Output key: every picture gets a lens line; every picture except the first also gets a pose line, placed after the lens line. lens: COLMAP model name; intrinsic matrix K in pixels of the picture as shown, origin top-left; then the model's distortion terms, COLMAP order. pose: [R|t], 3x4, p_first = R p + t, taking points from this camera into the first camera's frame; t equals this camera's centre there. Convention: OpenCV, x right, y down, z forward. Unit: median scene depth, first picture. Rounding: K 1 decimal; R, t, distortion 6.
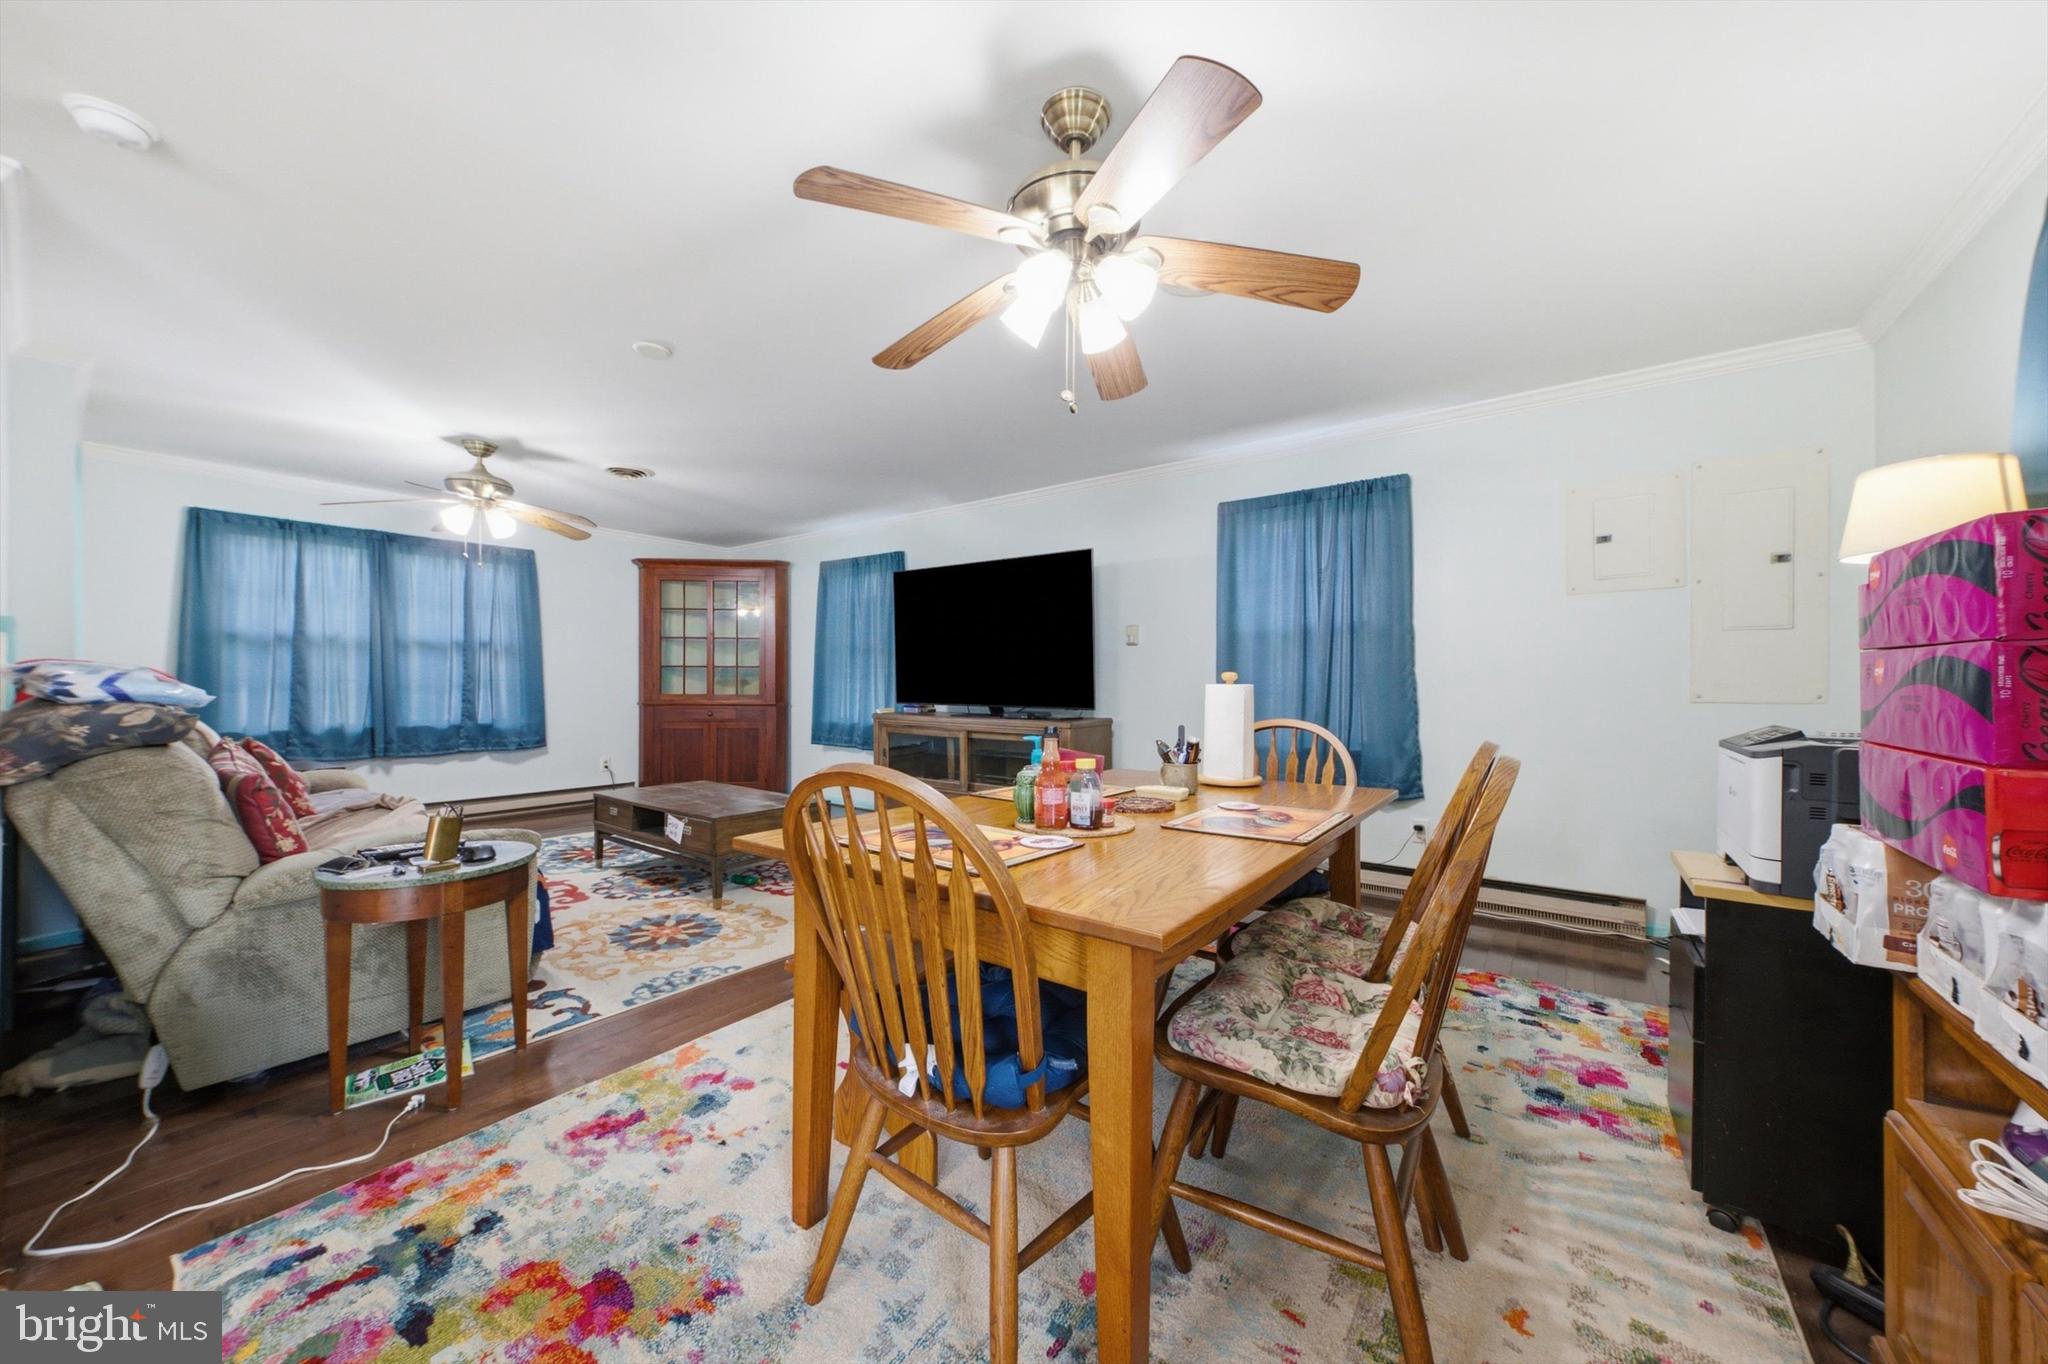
lens RADIAL K [[726.1, 0, 1019.8], [0, 726.1, 691.2], [0, 0, 1]] dist [0.011479, -0.002304]
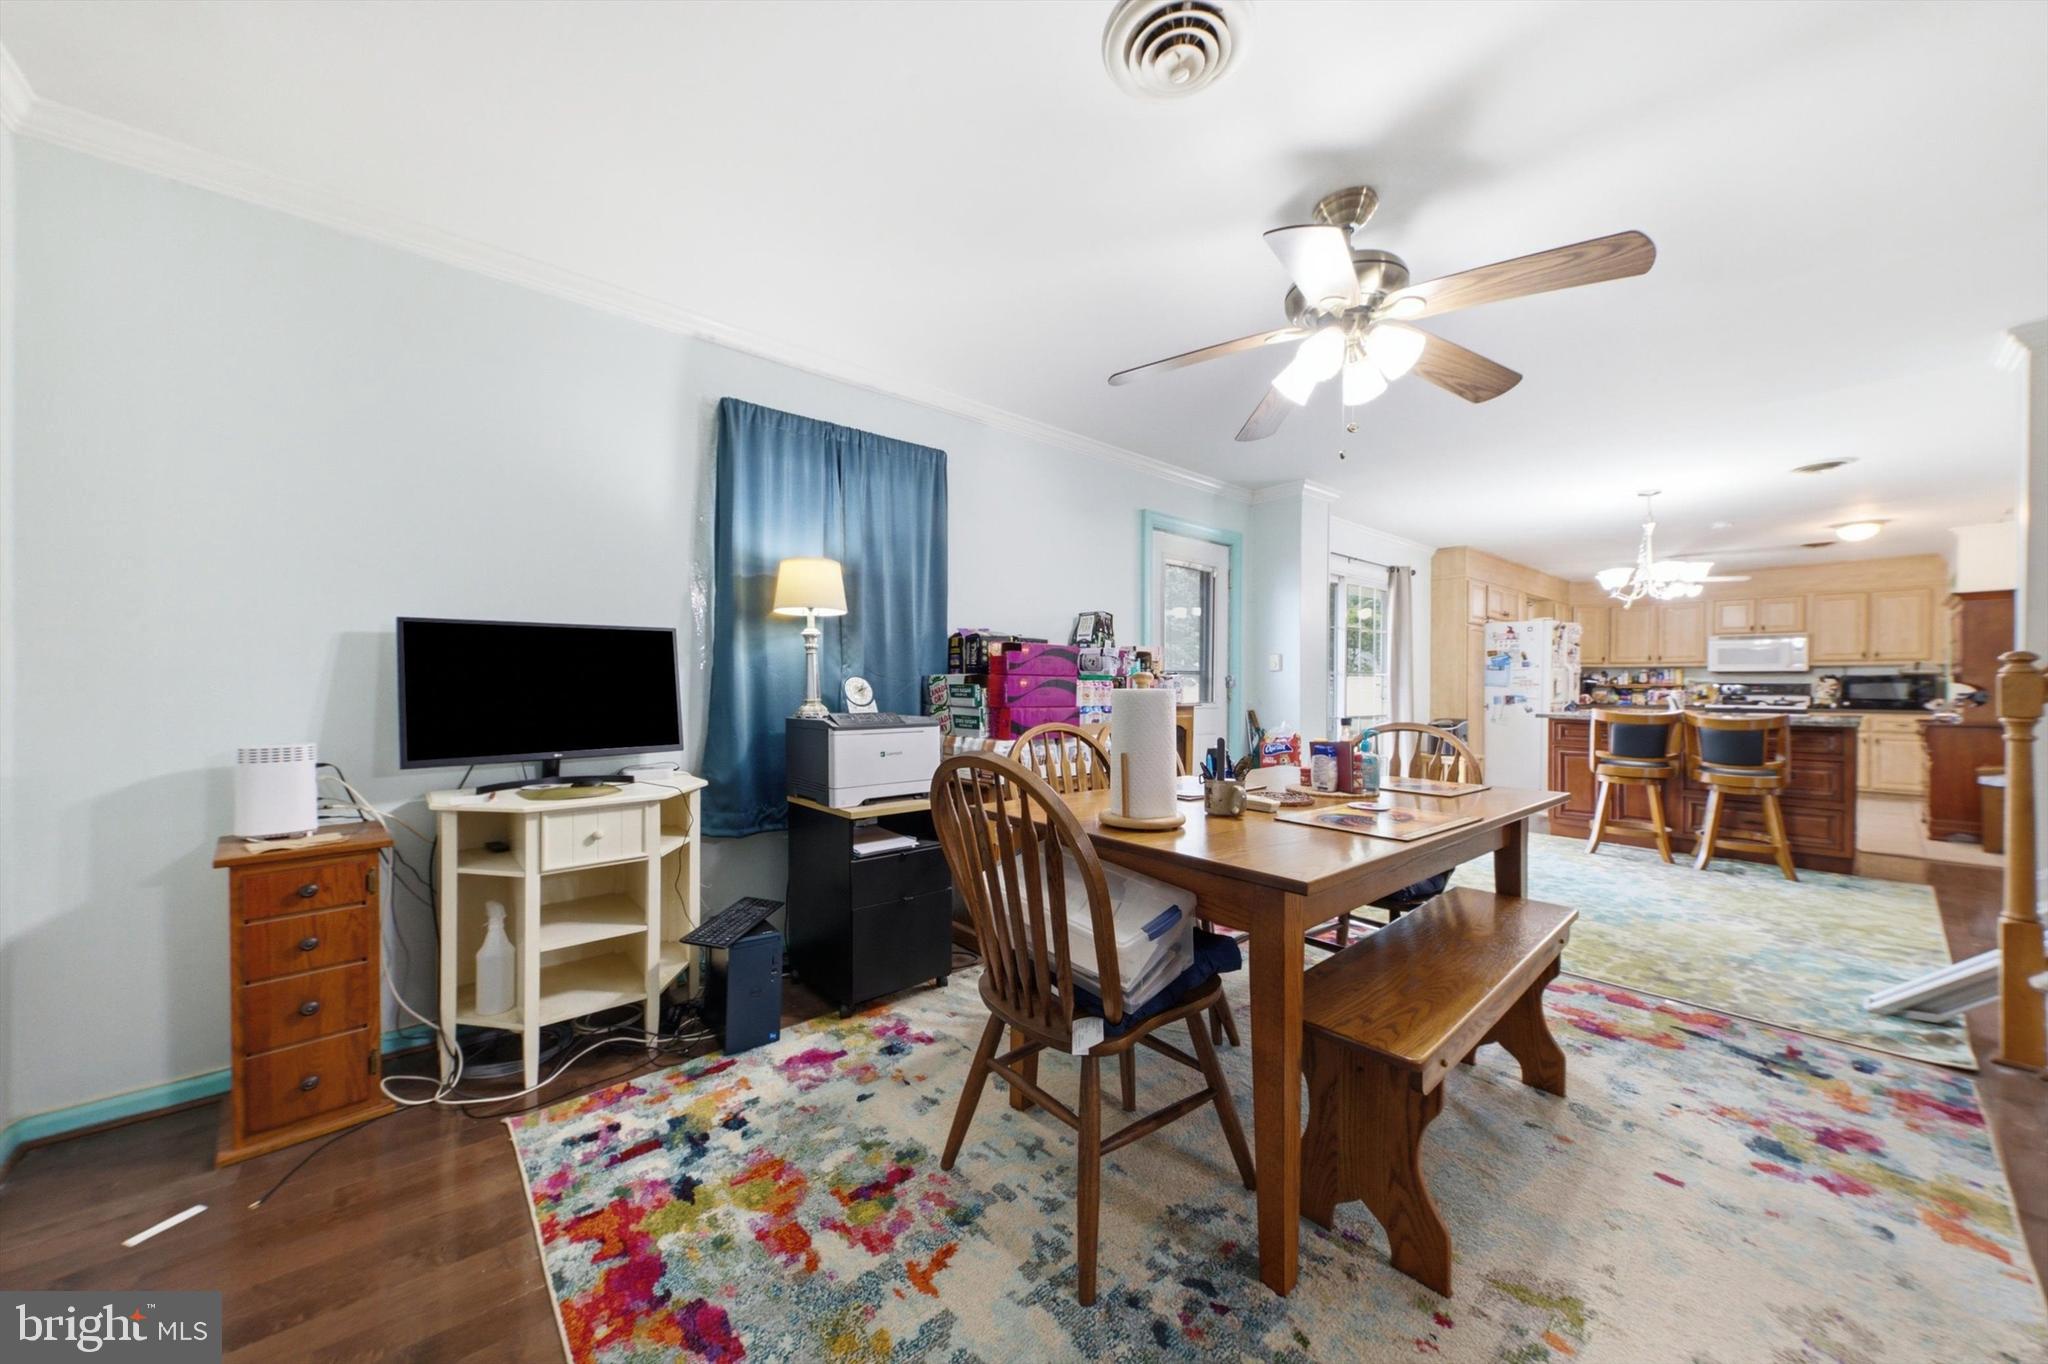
lens RADIAL K [[726.1, 0, 1019.8], [0, 726.1, 691.2], [0, 0, 1]] dist [0.011479, -0.002304]
pose [[-0.975806, -0.009368, 0.218439, 0.122119], [-0.005703, 0.999832, 0.017401, -0.009407], [-0.218565, 0.015734, -0.975695, 0.853113]]
